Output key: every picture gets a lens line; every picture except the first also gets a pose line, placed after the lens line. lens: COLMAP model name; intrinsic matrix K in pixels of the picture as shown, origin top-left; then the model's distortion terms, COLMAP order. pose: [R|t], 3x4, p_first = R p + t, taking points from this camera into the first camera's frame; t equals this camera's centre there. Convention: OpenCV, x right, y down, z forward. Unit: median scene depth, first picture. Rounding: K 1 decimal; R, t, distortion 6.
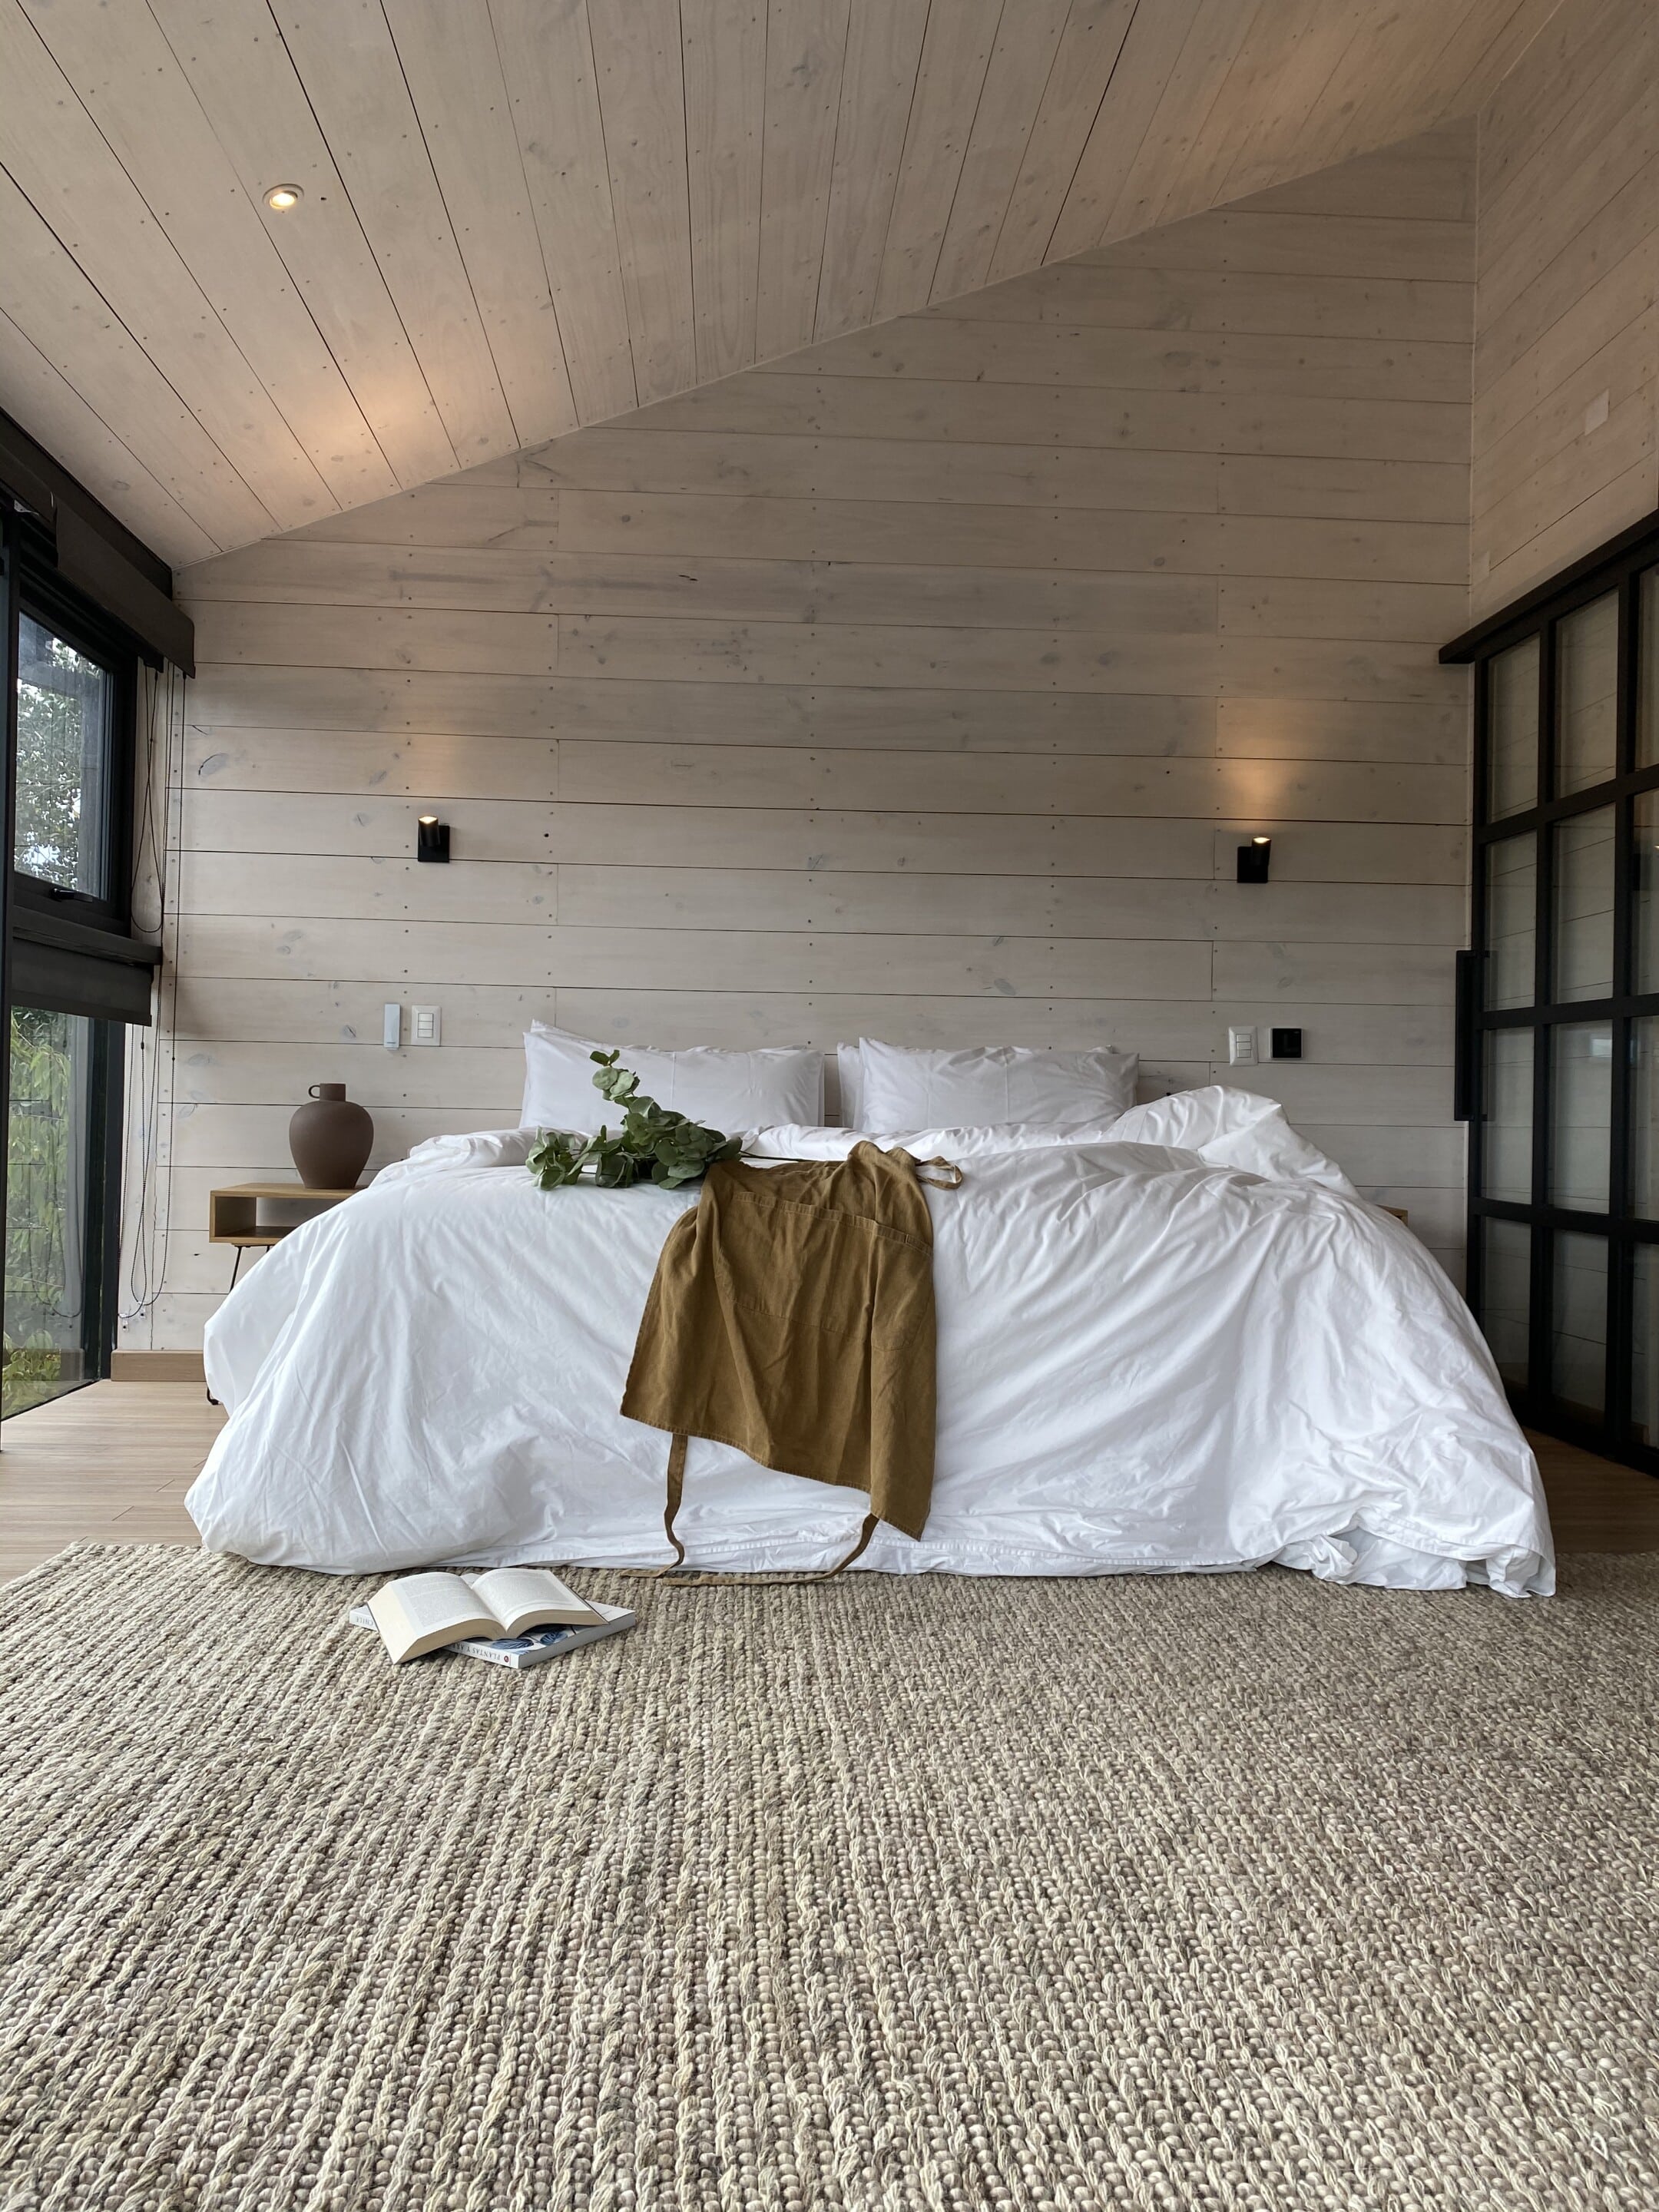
lens RADIAL K [[1686.2, 0, 829.5], [0, 1686.2, 1106.0], [0, 0, 1]] dist [0.003067, 0.004777]
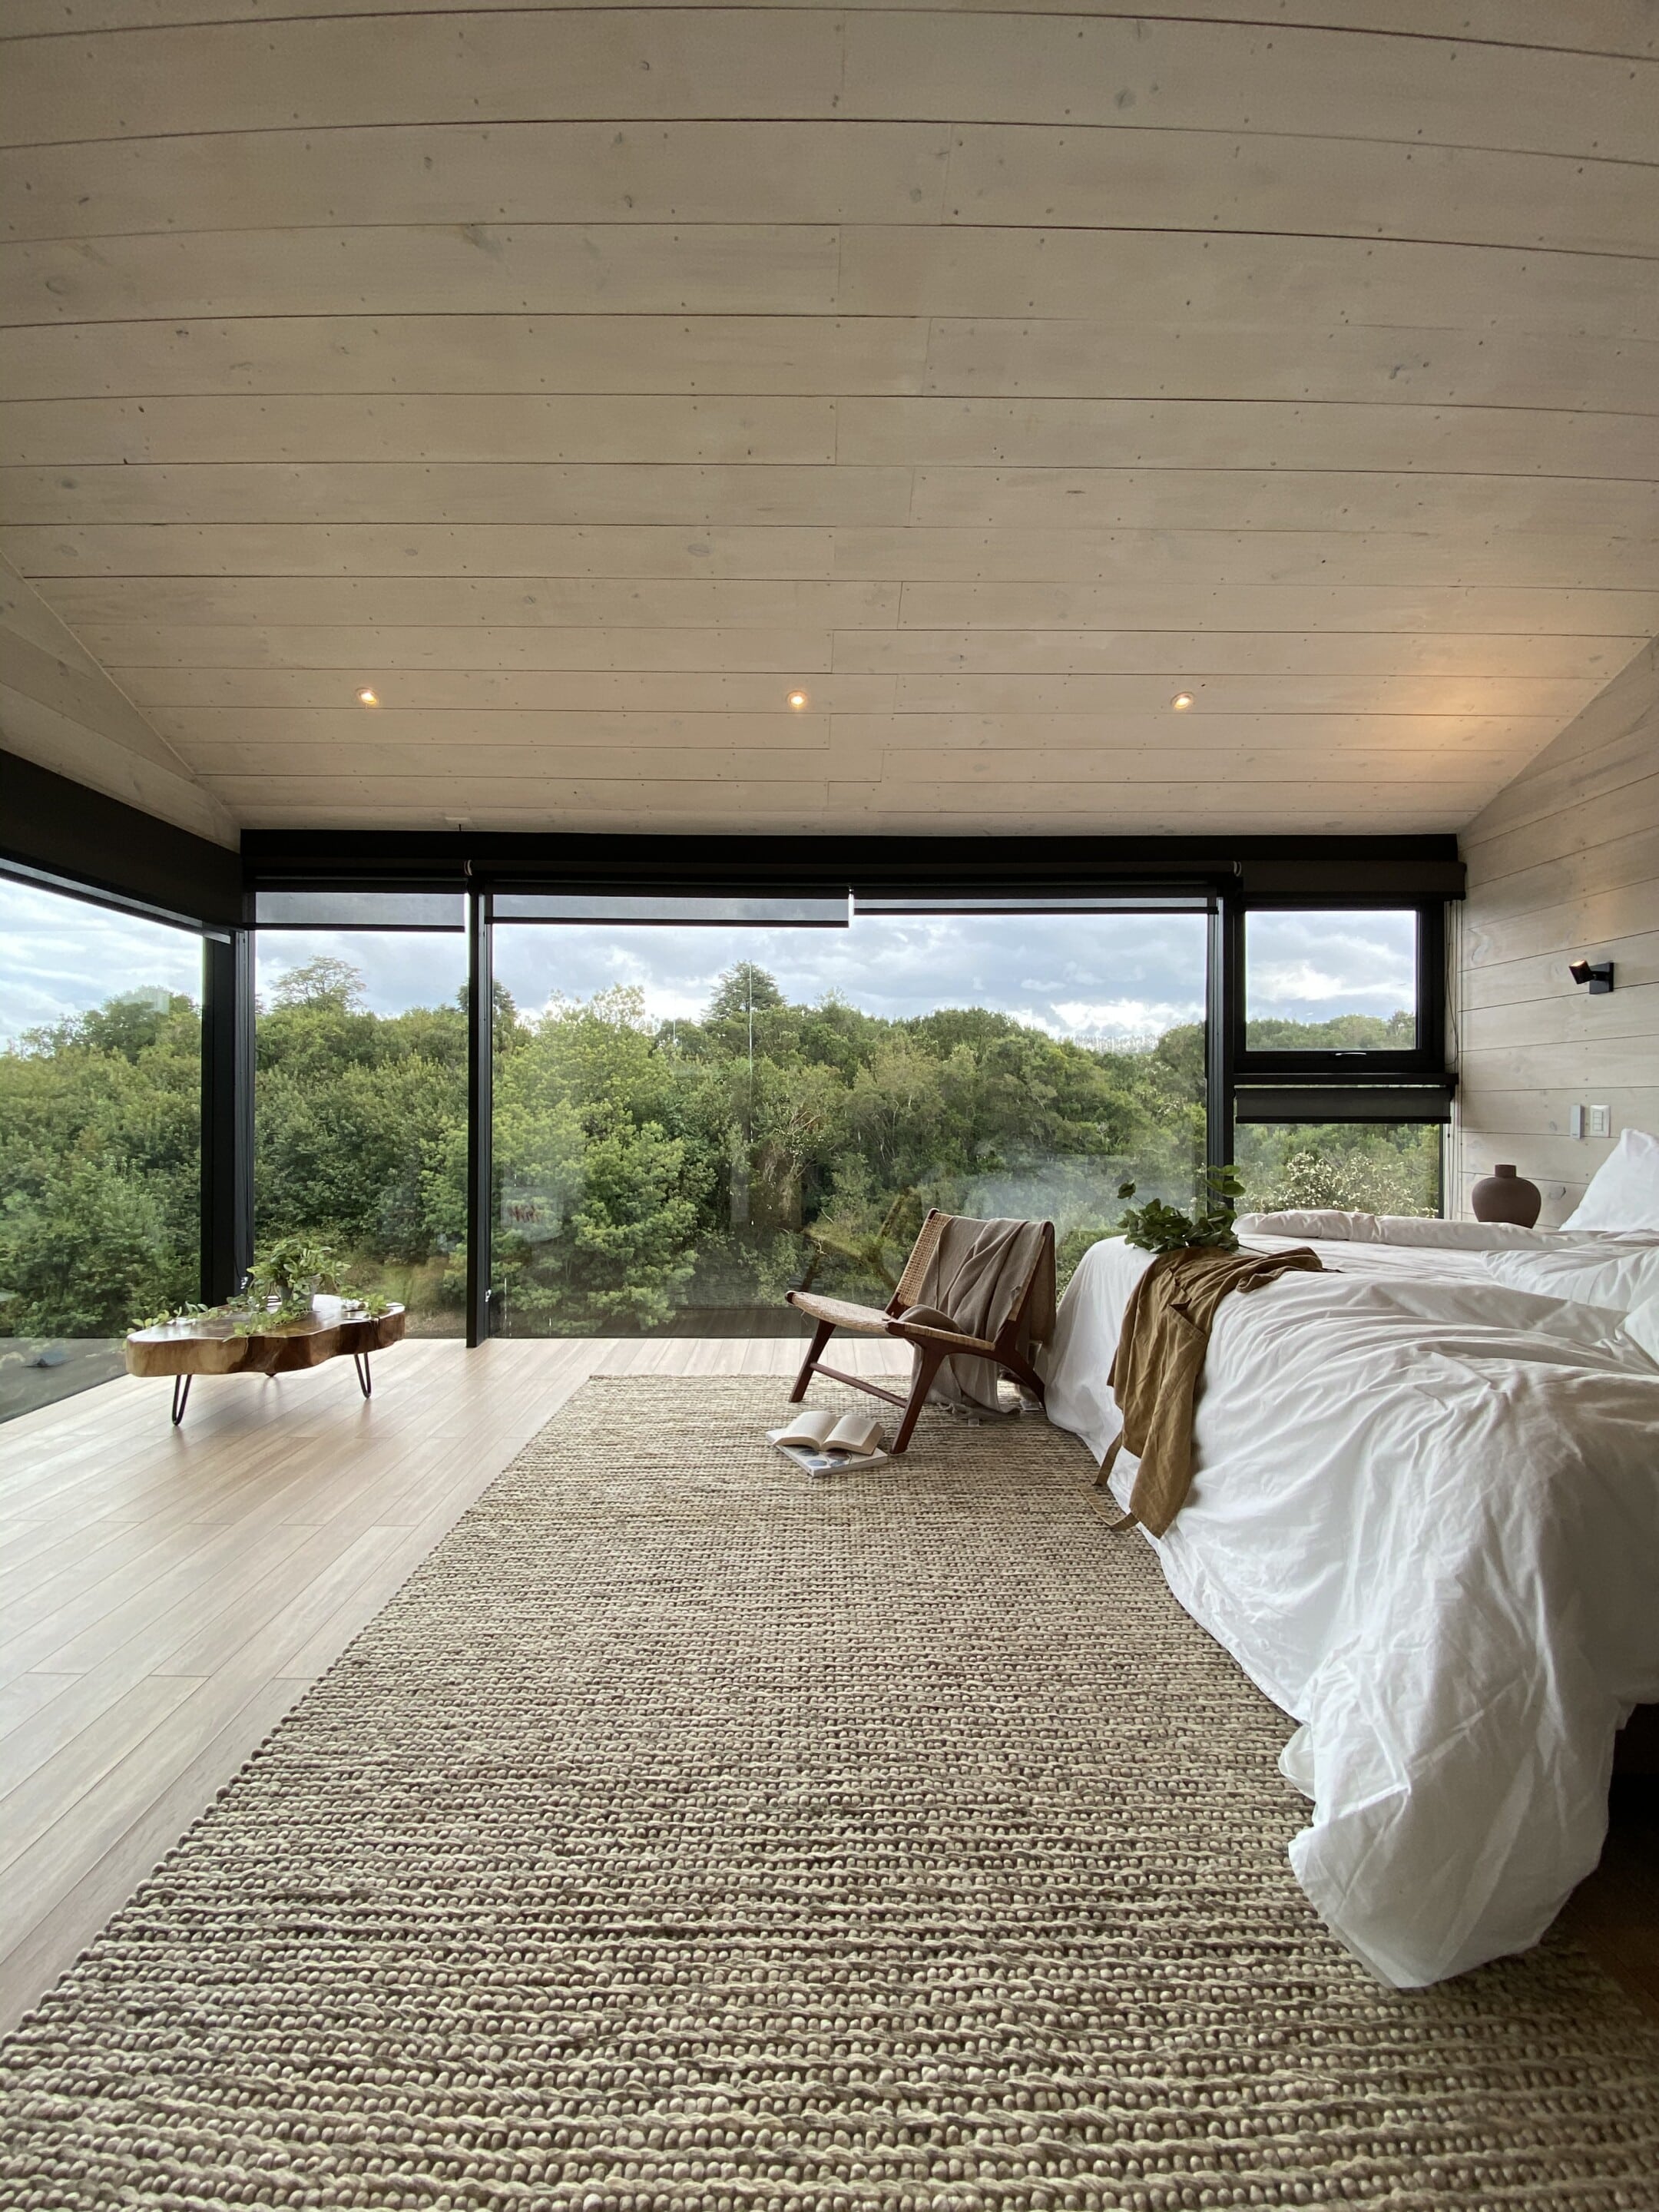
lens RADIAL K [[897.2, 0, 829.5], [0, 897.2, 1106.0], [0, 0, 1]] dist [-0.000713, -0.011354]
pose [[-0.048330, -0.026335, -0.998484, 1.350303], [0.004153, 0.999638, -0.026566, -0.125123], [0.998823, -0.005431, -0.048203, 1.297844]]
